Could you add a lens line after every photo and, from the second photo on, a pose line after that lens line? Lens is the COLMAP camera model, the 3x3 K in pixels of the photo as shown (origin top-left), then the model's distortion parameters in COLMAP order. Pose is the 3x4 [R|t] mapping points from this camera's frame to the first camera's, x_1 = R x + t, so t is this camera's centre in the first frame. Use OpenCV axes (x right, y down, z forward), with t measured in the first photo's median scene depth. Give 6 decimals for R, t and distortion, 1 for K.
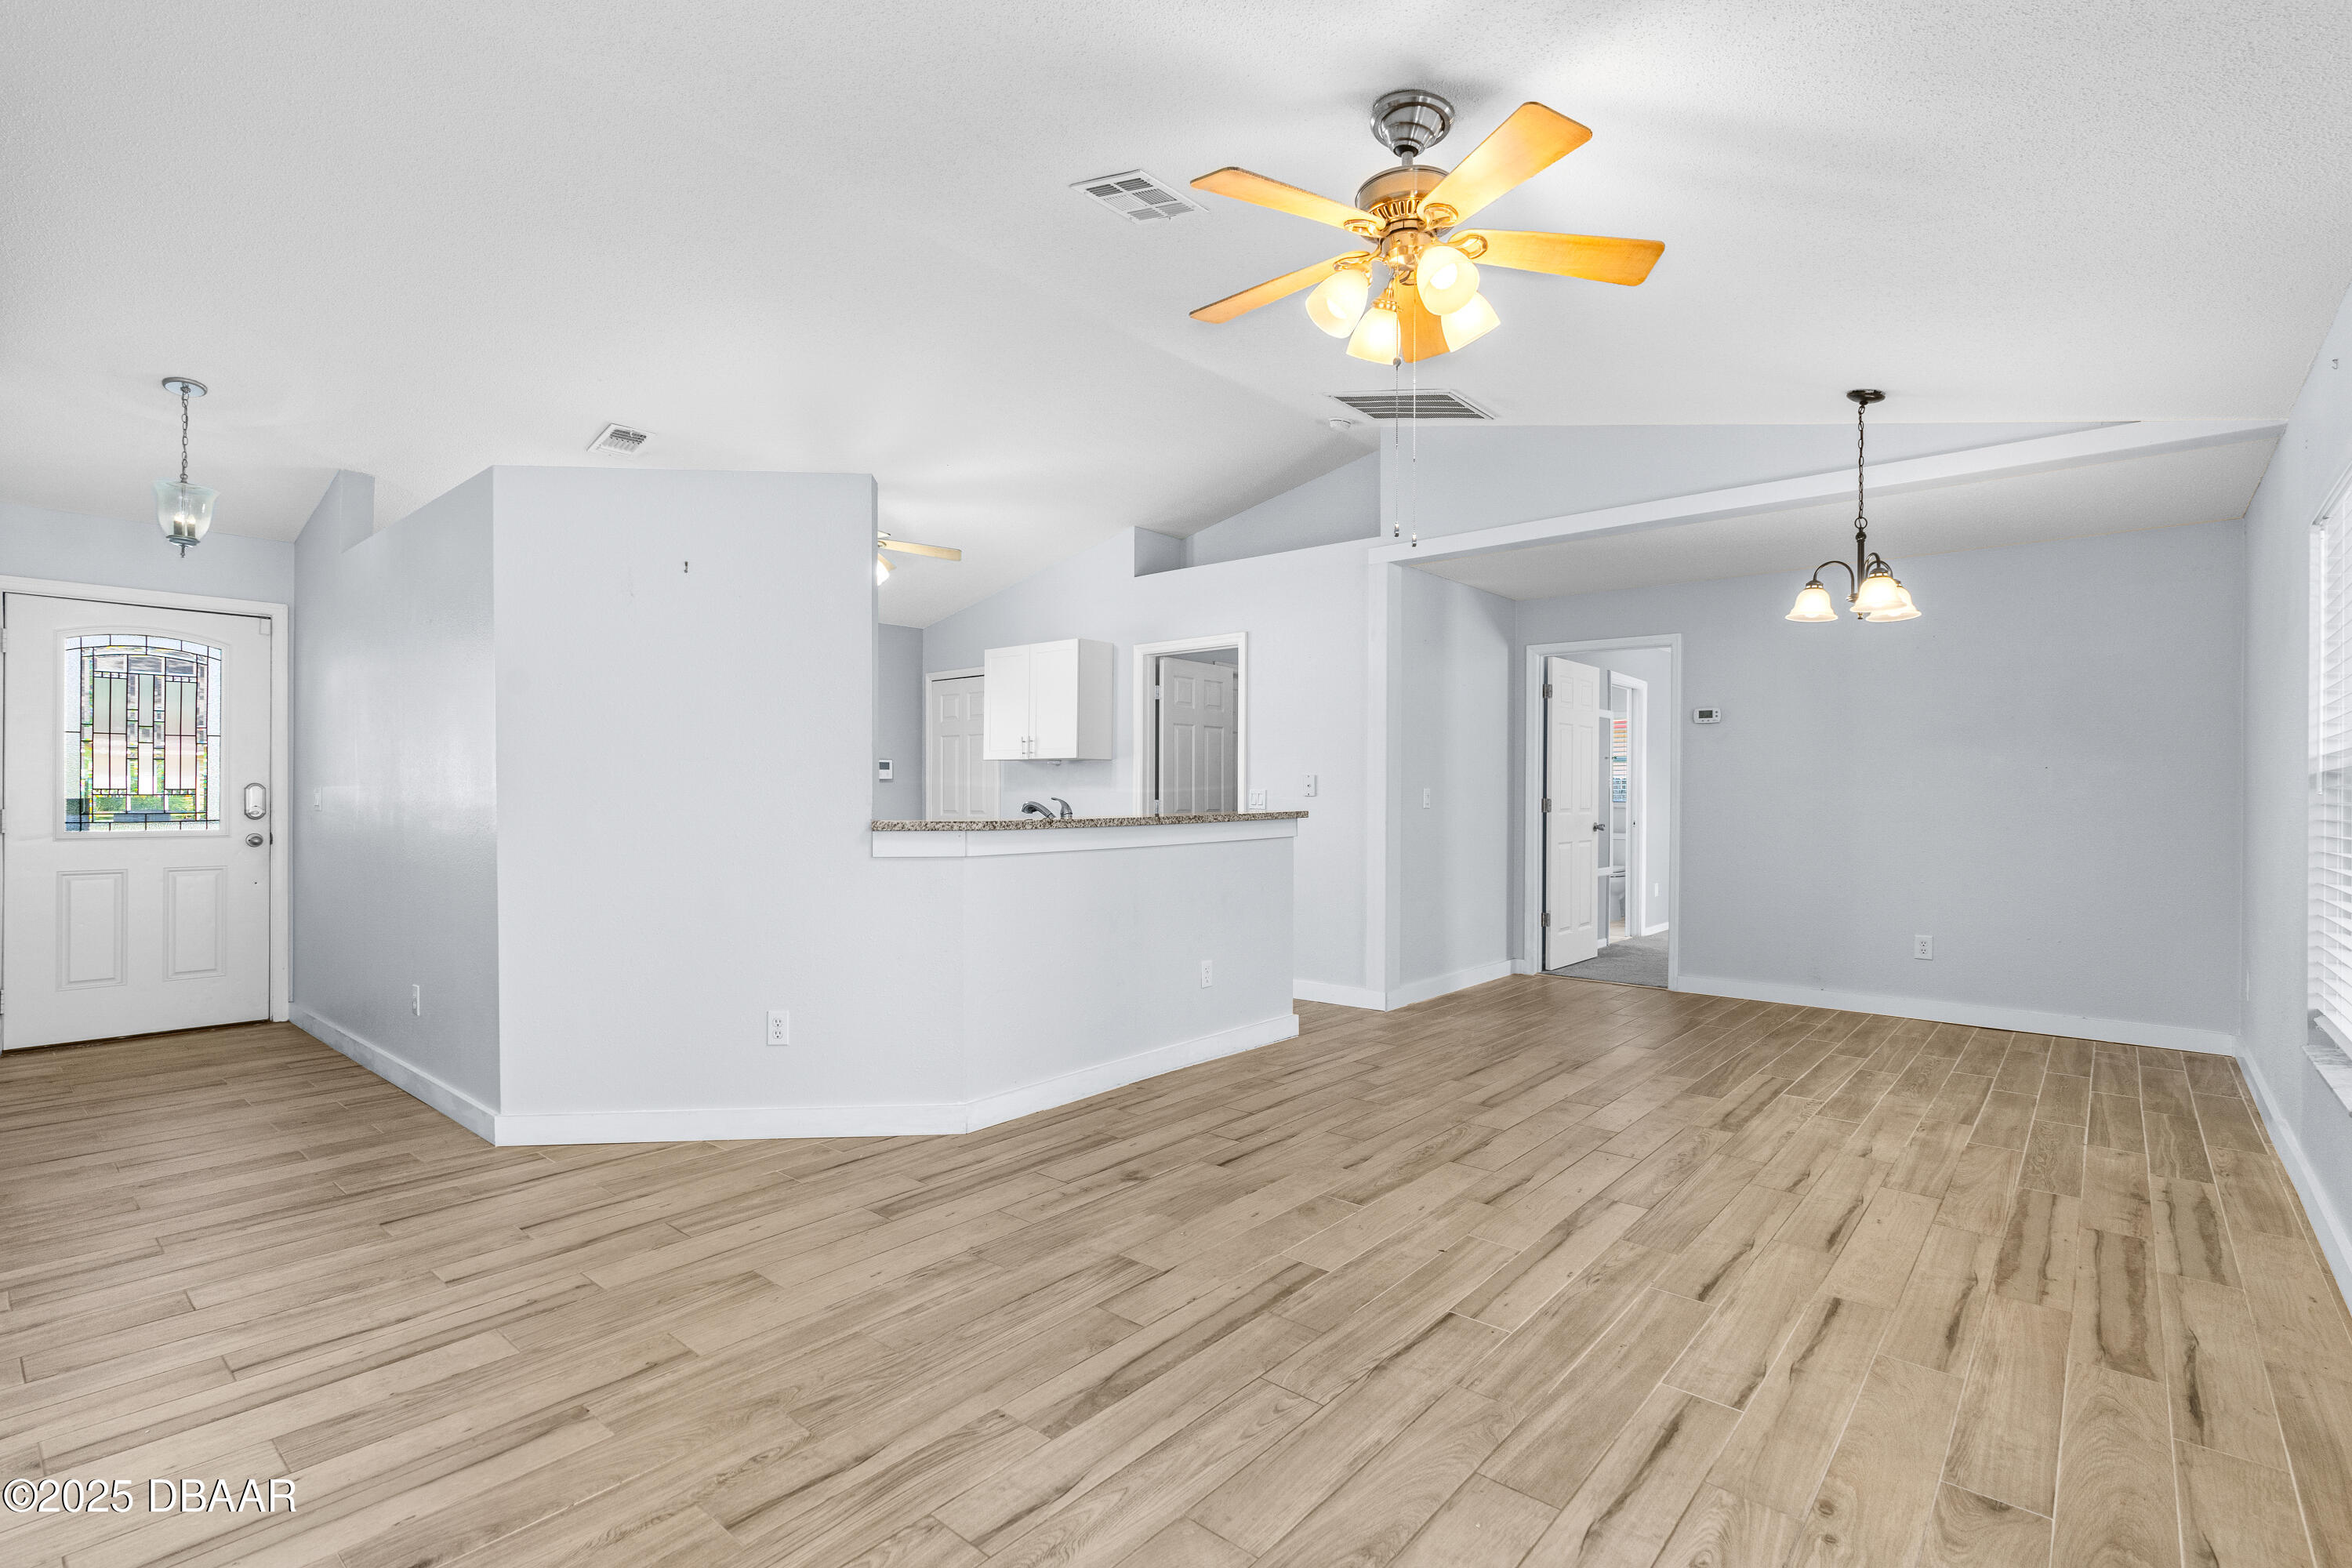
lens RADIAL K [[1088.8, 0, 1168.7], [0, 1088.8, 796.6], [0, 0, 1]] dist [-0.010933, 0.004213]
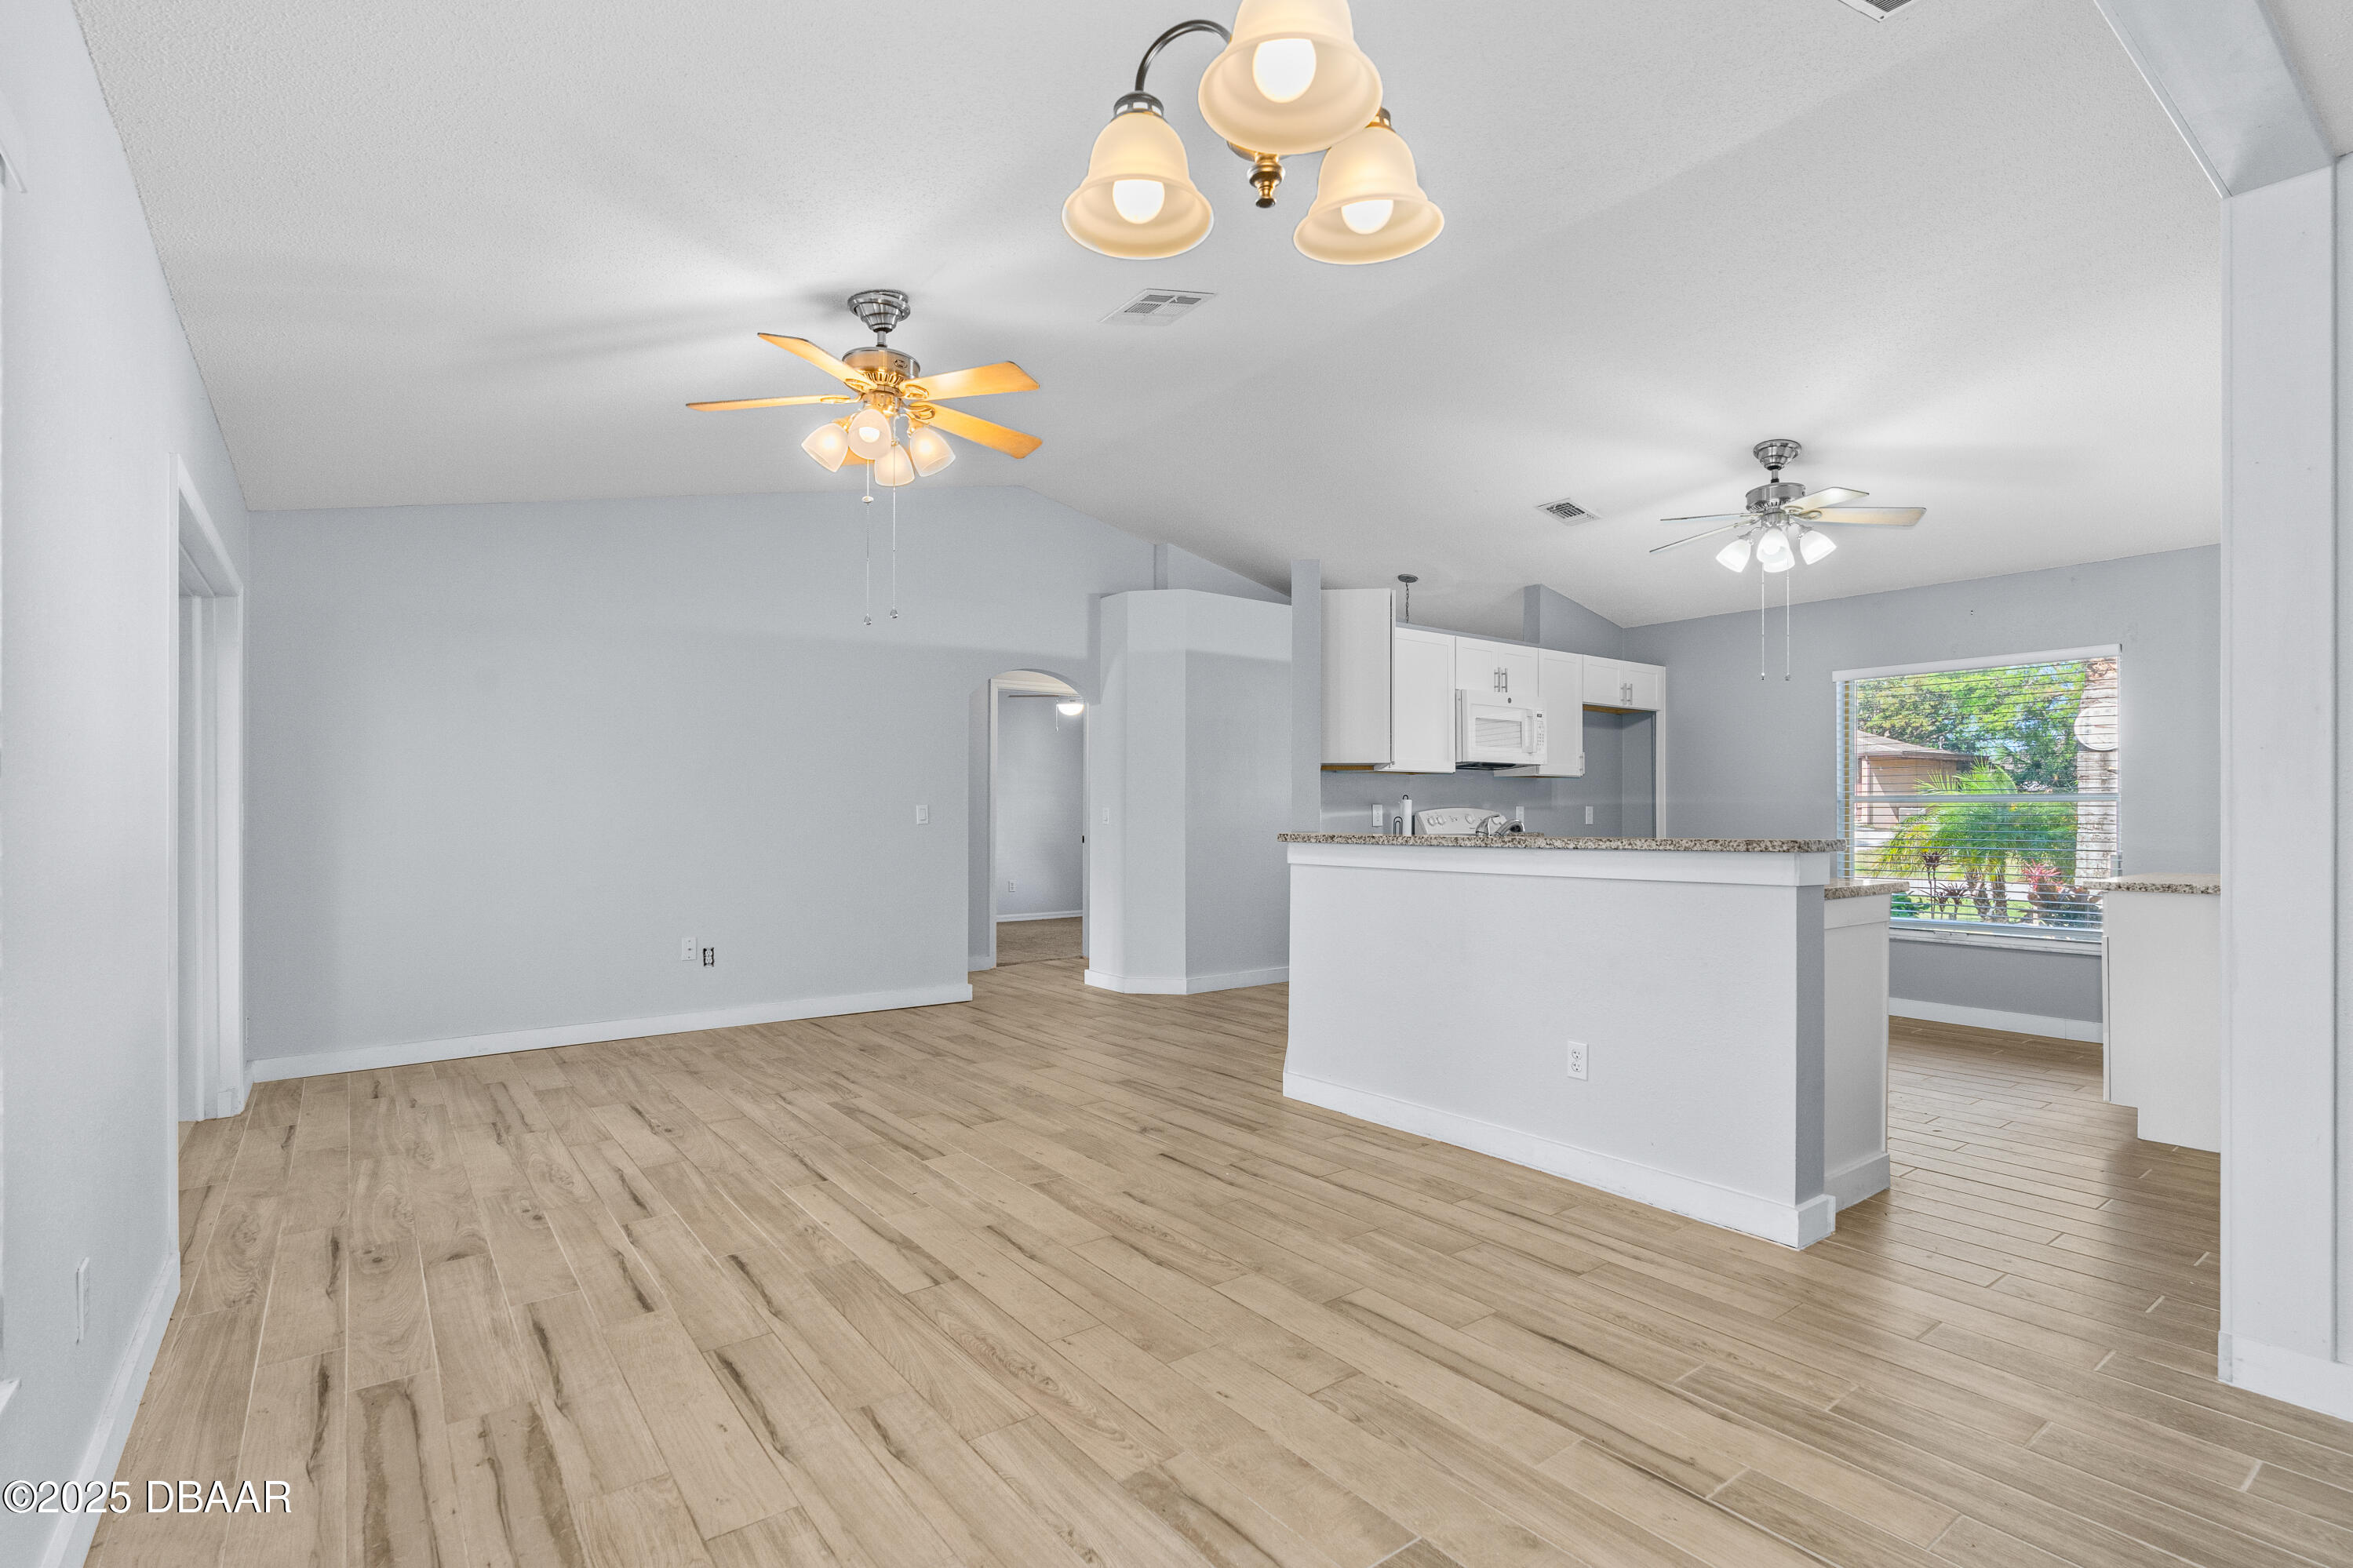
lens RADIAL K [[1089.1, 0, 1169.2], [0, 1089.1, 796.6], [0, 0, 1]] dist [-0.010933, 0.004213]
pose [[-0.204311, -0.015869, -0.978777, 1.079299], [-0.003616, 0.999874, -0.015456, 0.000992], [0.978899, 0.000382, -0.204343, 1.197614]]
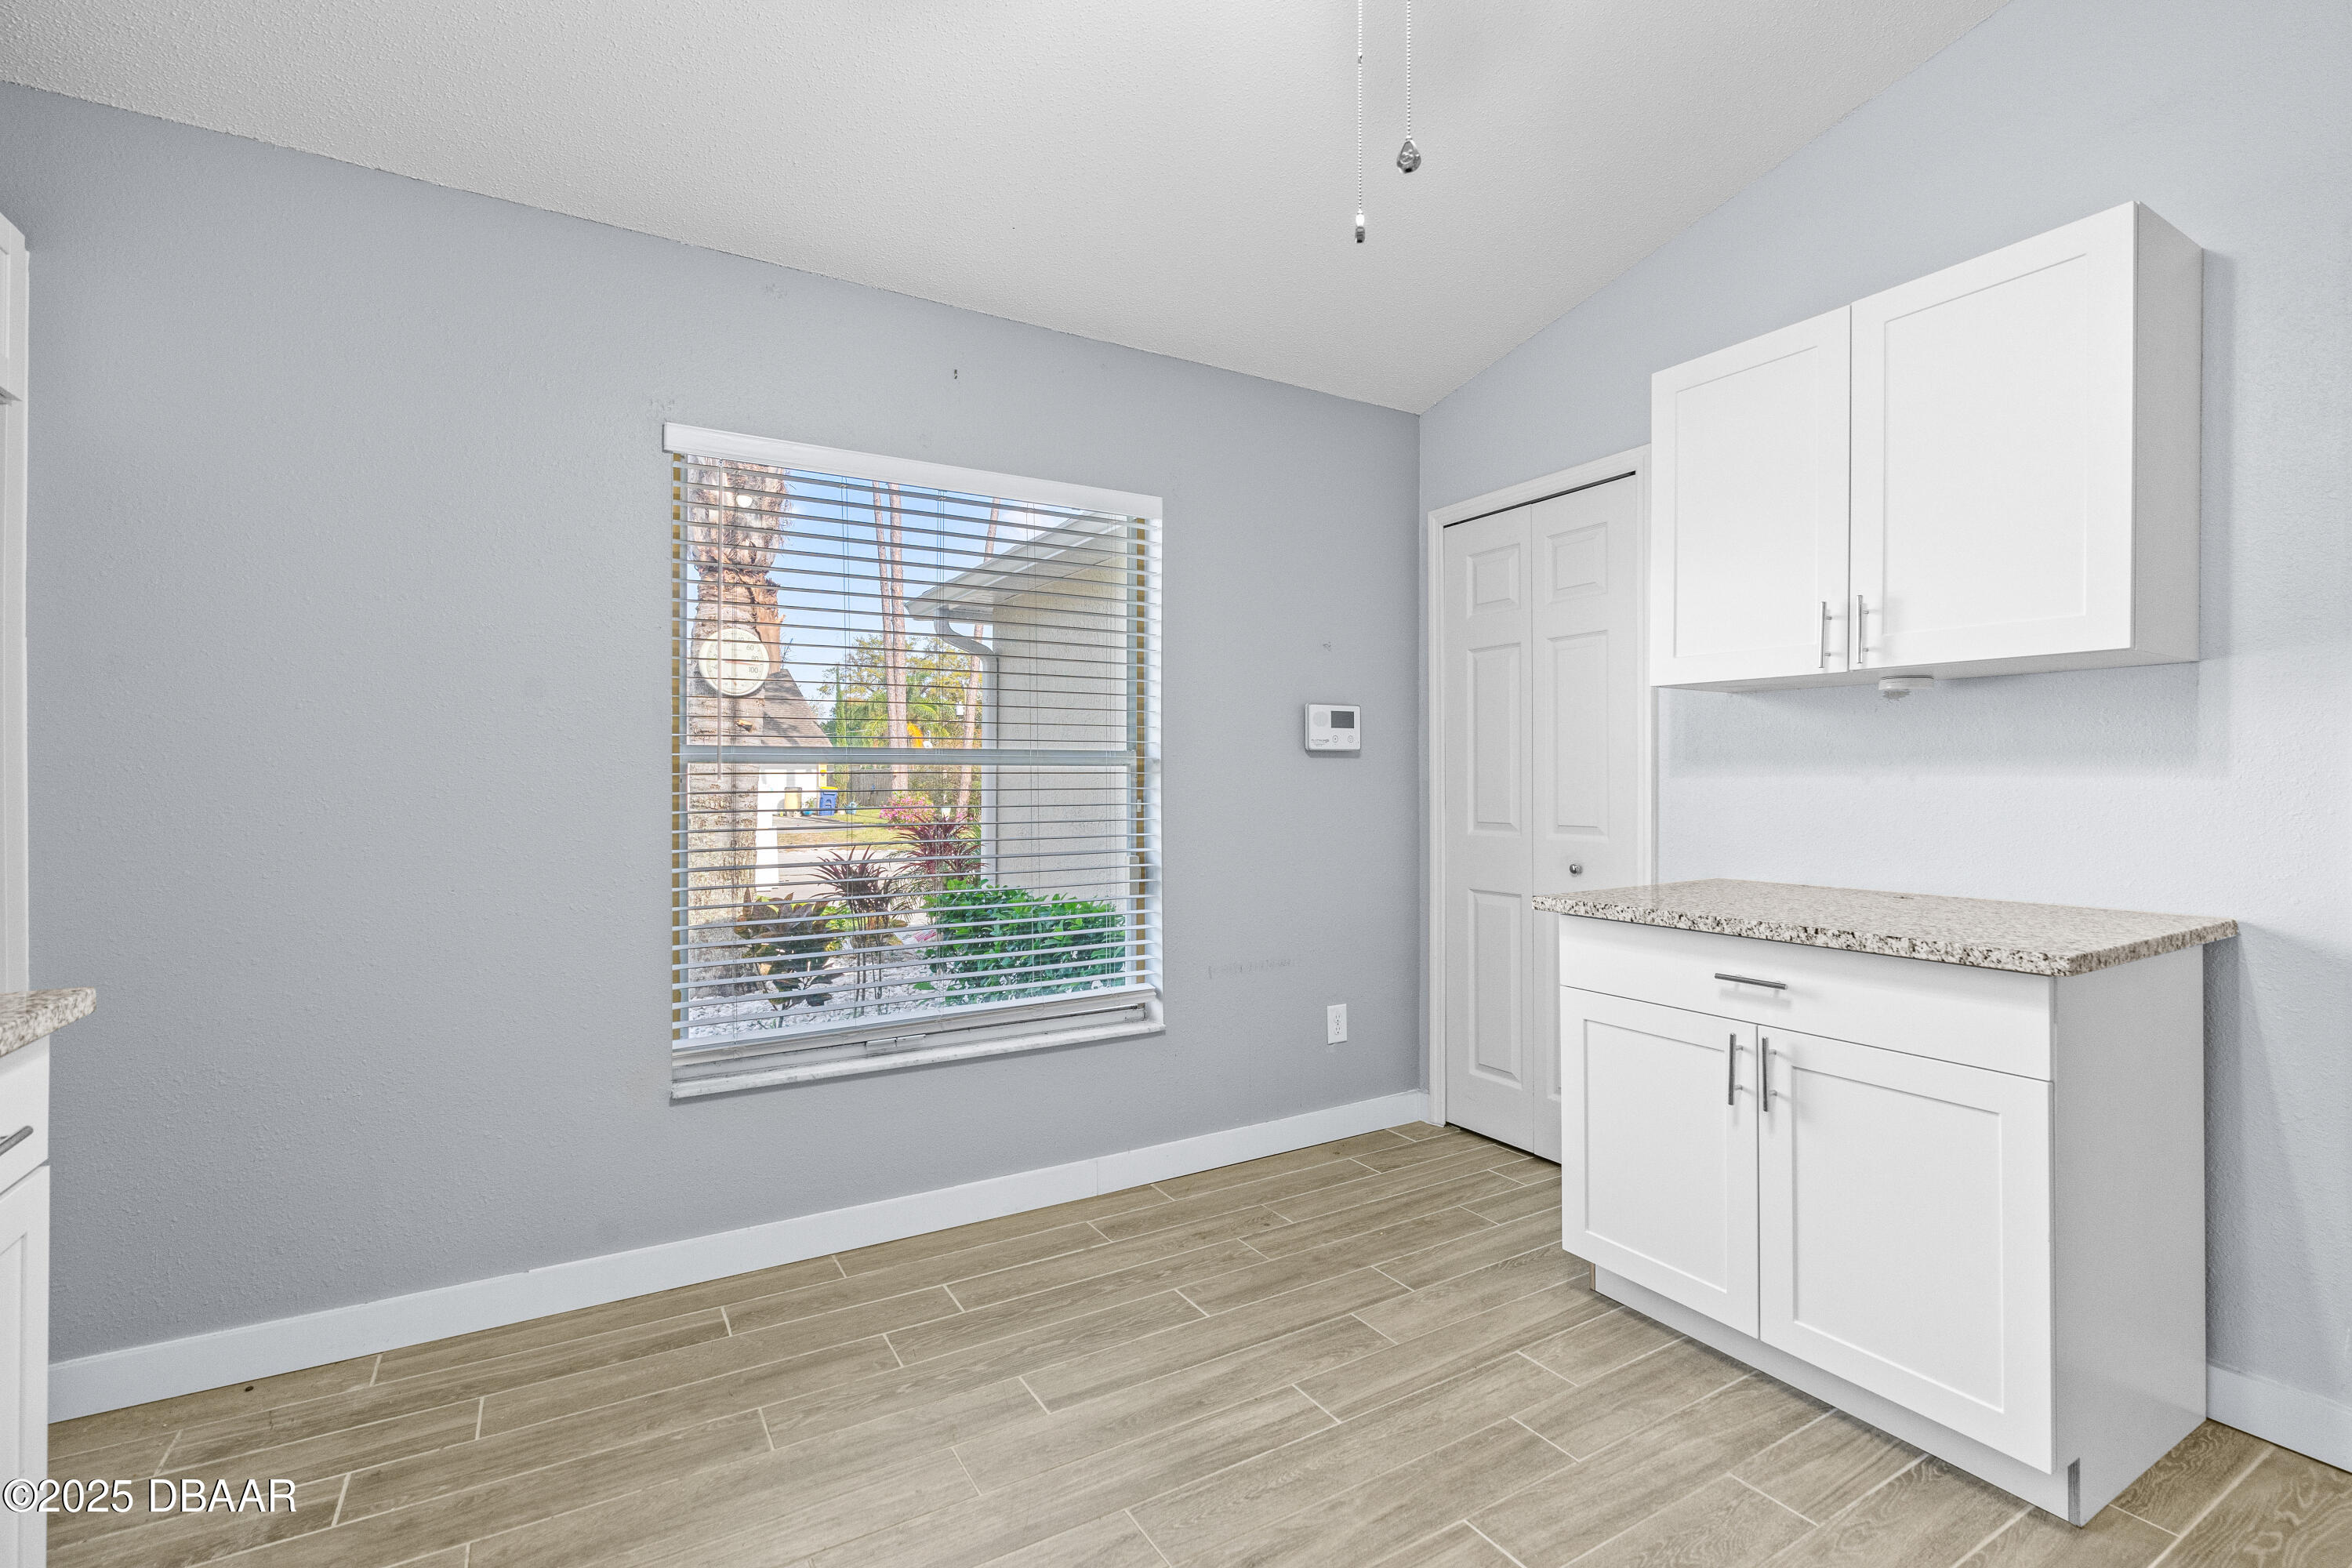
lens RADIAL K [[1058.3, 0, 1179.6], [0, 1058.3, 792.8], [0, 0, 1]] dist [-0.002088, 0.000131]
pose [[0.950888, -0.001172, -0.309534, -0.458479], [0.003900, 0.999959, 0.008193, -0.005593], [0.309512, -0.008998, 0.950853, 1.375861]]
